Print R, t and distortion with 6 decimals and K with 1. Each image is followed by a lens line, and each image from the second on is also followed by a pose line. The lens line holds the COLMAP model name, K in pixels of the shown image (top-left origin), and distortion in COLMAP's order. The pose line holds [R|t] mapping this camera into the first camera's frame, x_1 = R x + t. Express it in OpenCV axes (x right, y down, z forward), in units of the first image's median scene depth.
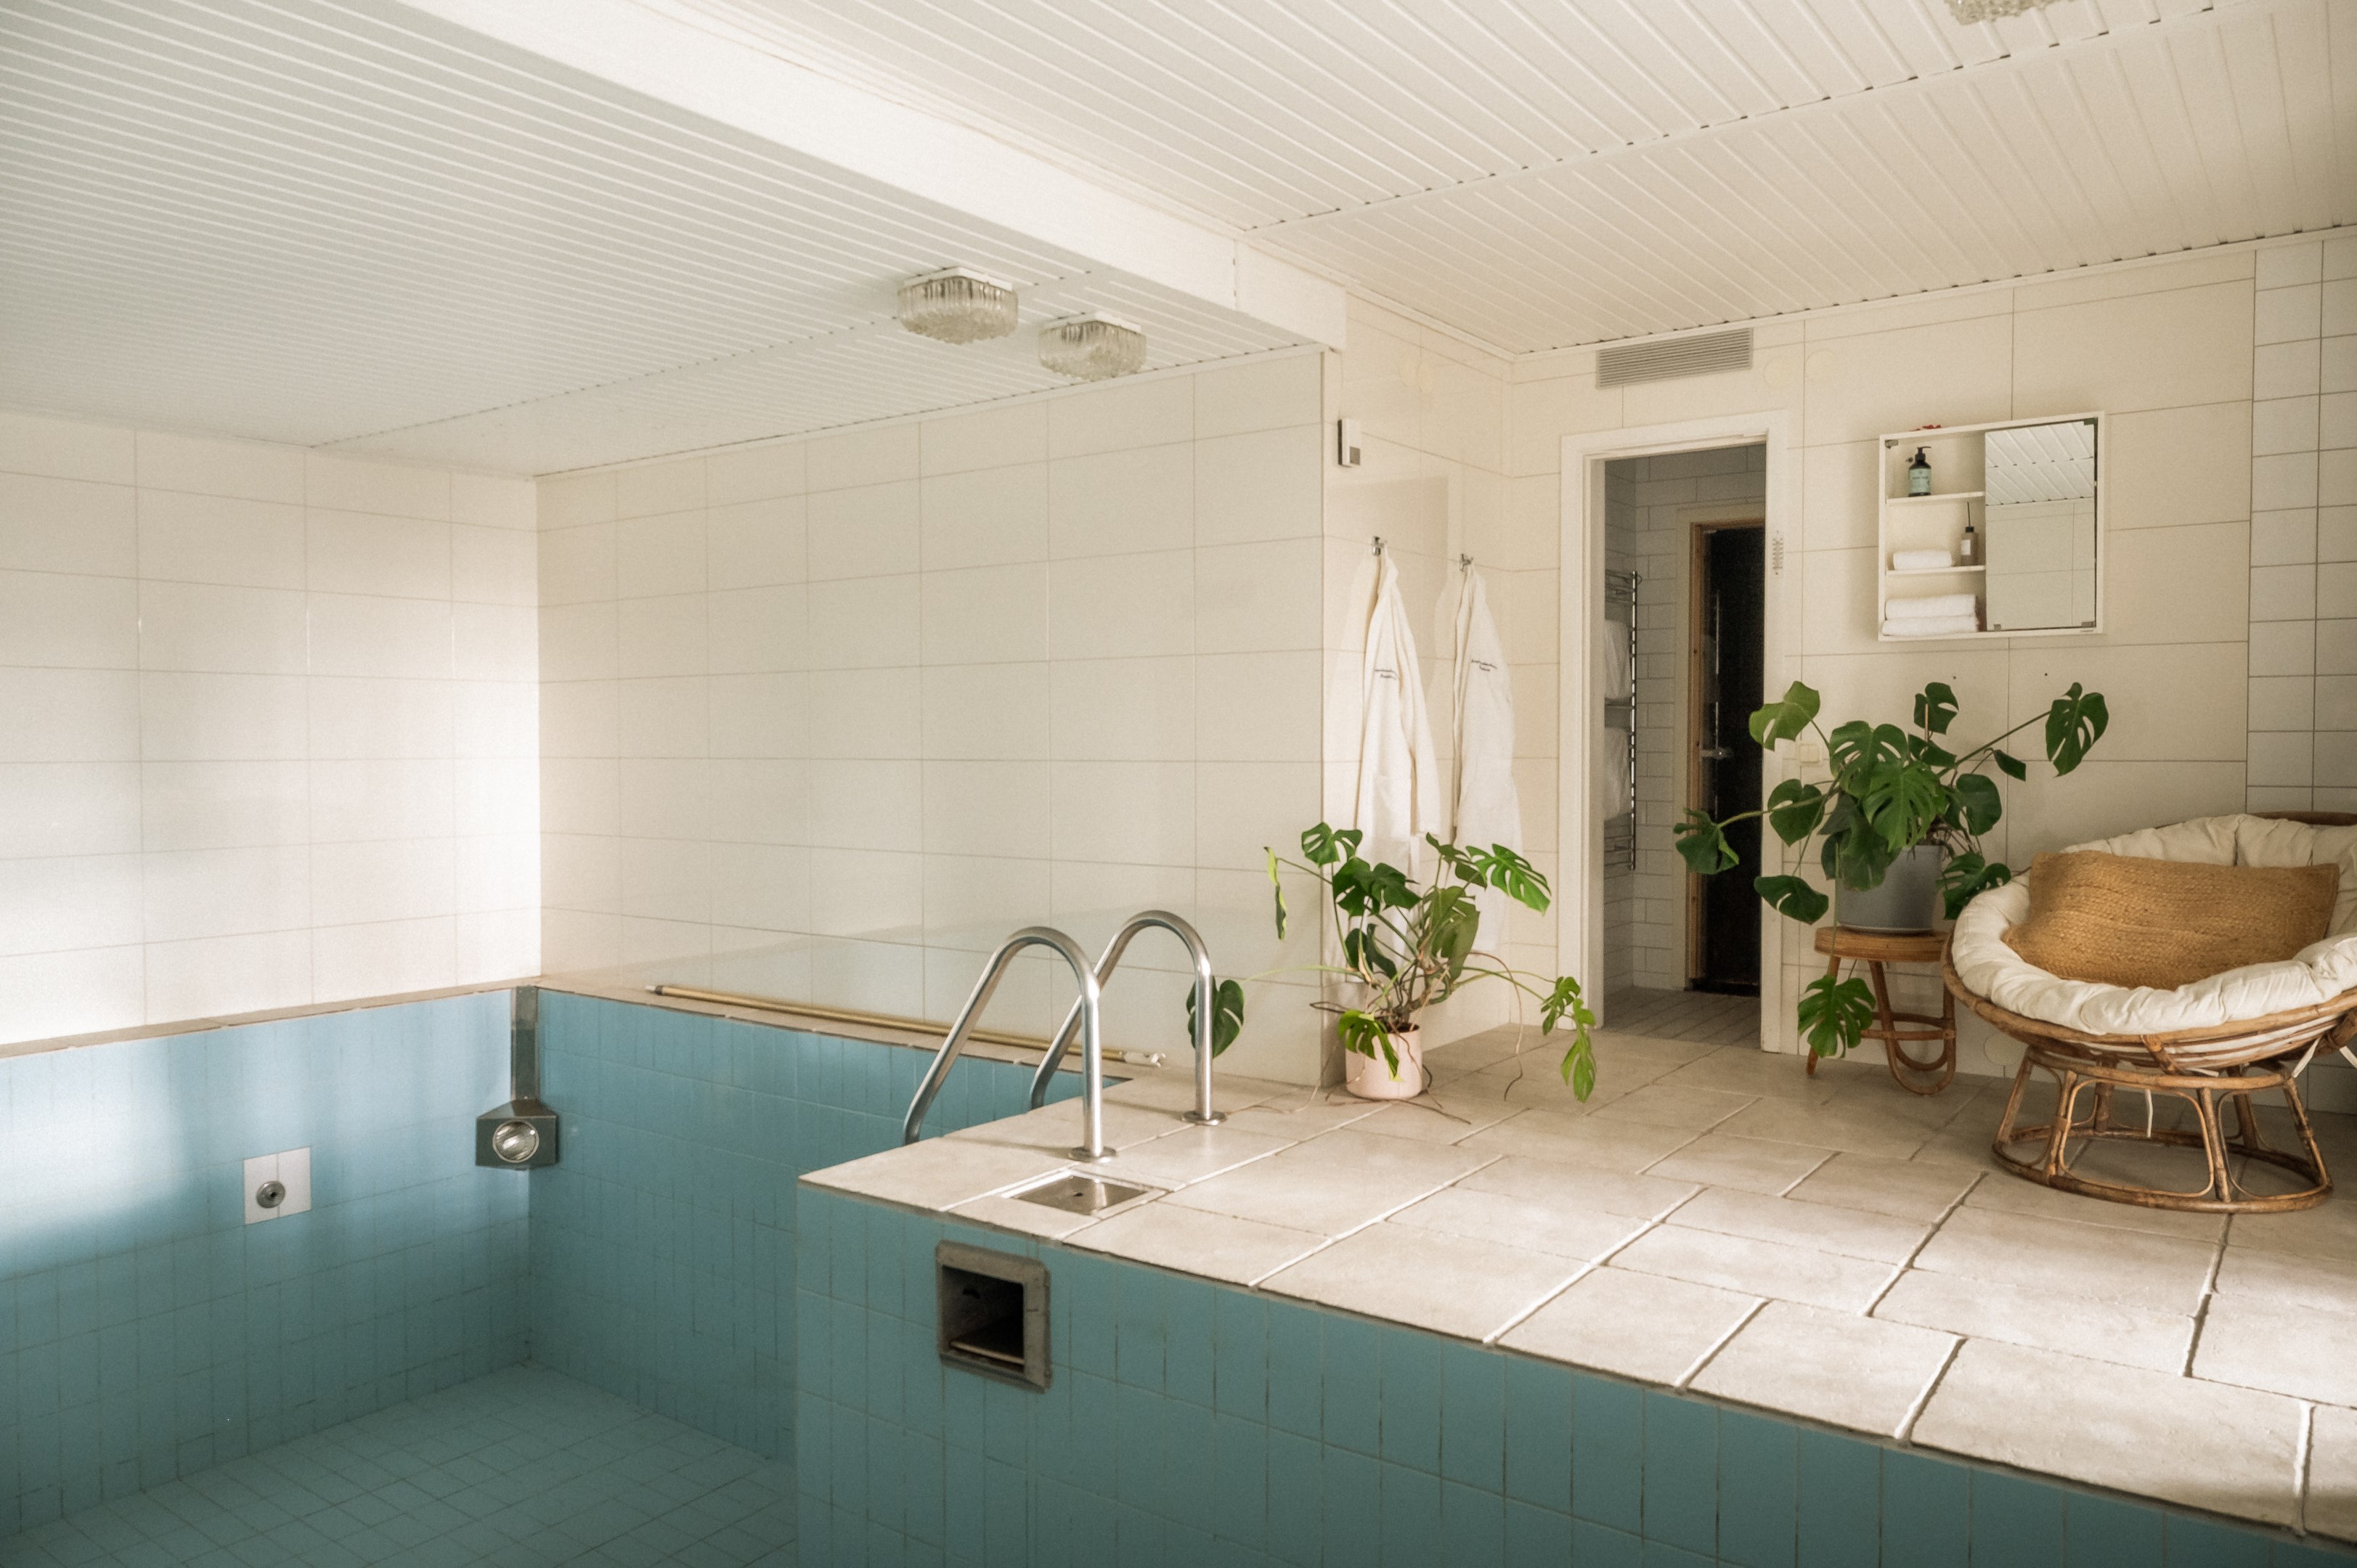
lens RADIAL K [[1620.6, 0, 1178.5], [0, 1620.6, 784.0], [0, 0, 1]] dist [-0.055251, -0.000401]
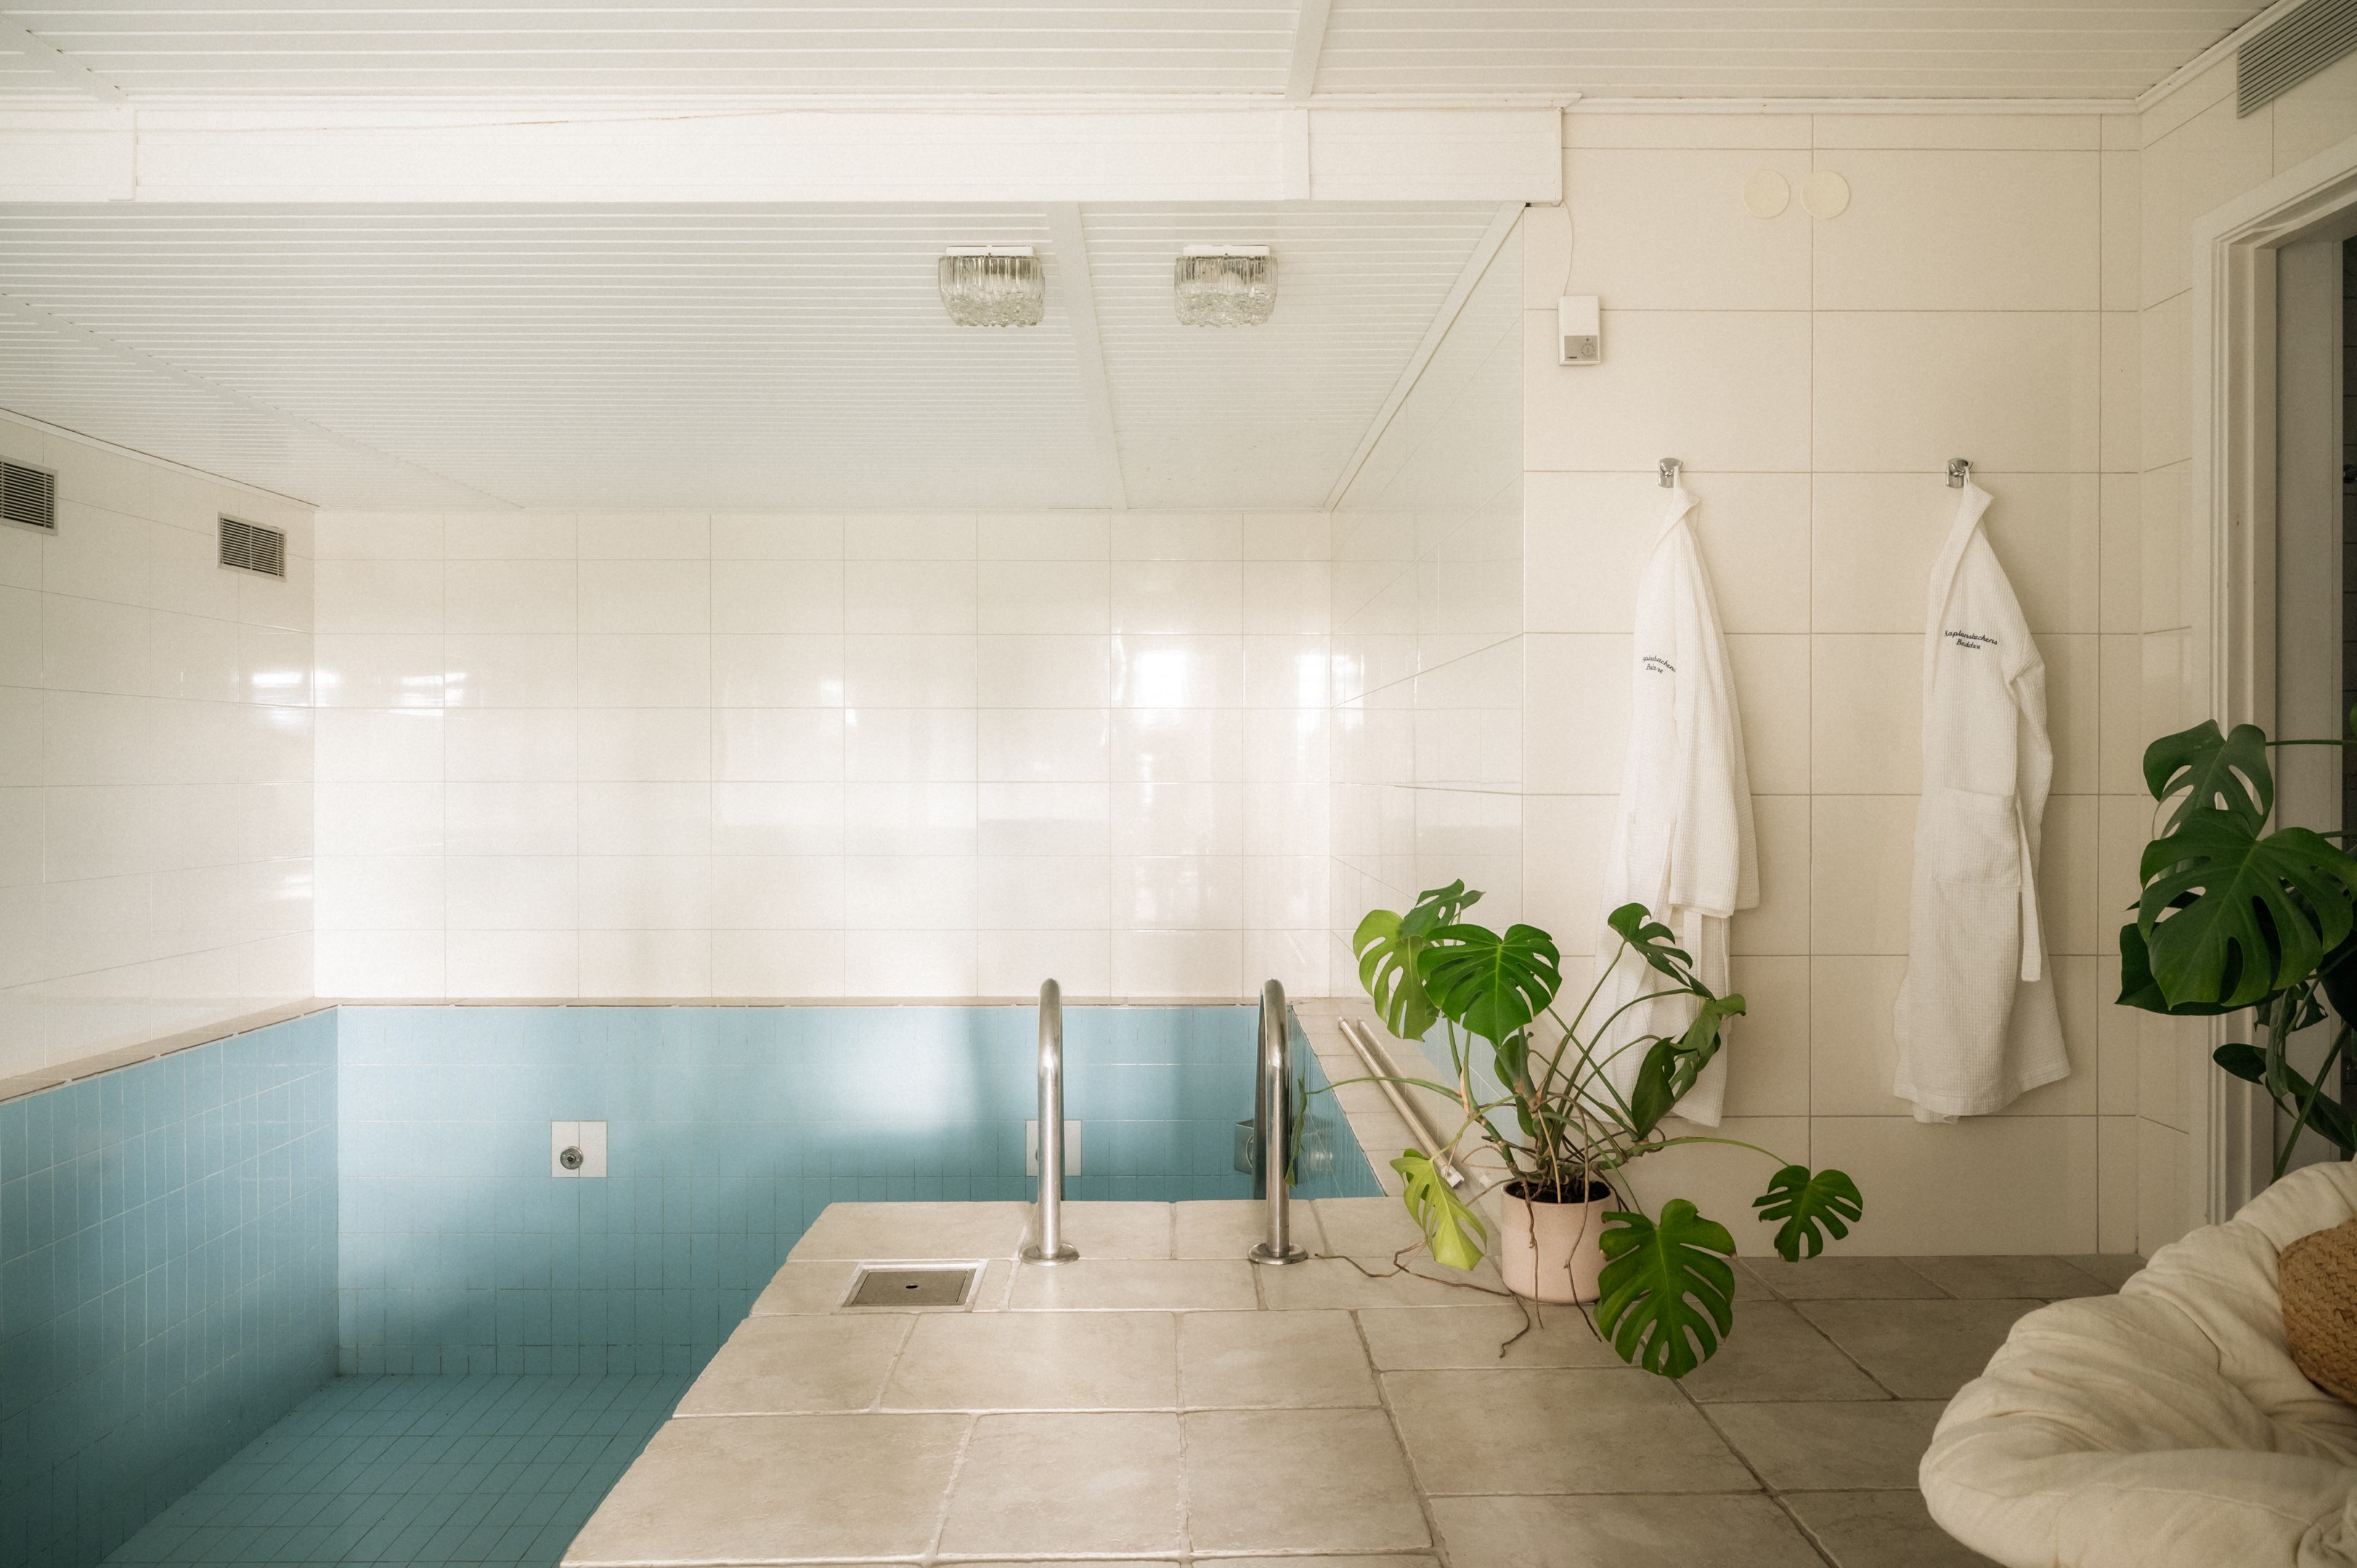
lens RADIAL K [[1662.5, 0, 1178.5], [0, 1662.5, 784.0], [0, 0, 1]] dist [-0.003345, -0.000592]
pose [[0.598710, 0.008299, -0.800923, 0.746583], [-0.021317, 0.999757, -0.005575, -0.014717], [0.800682, 0.020411, 0.598741, 0.578848]]
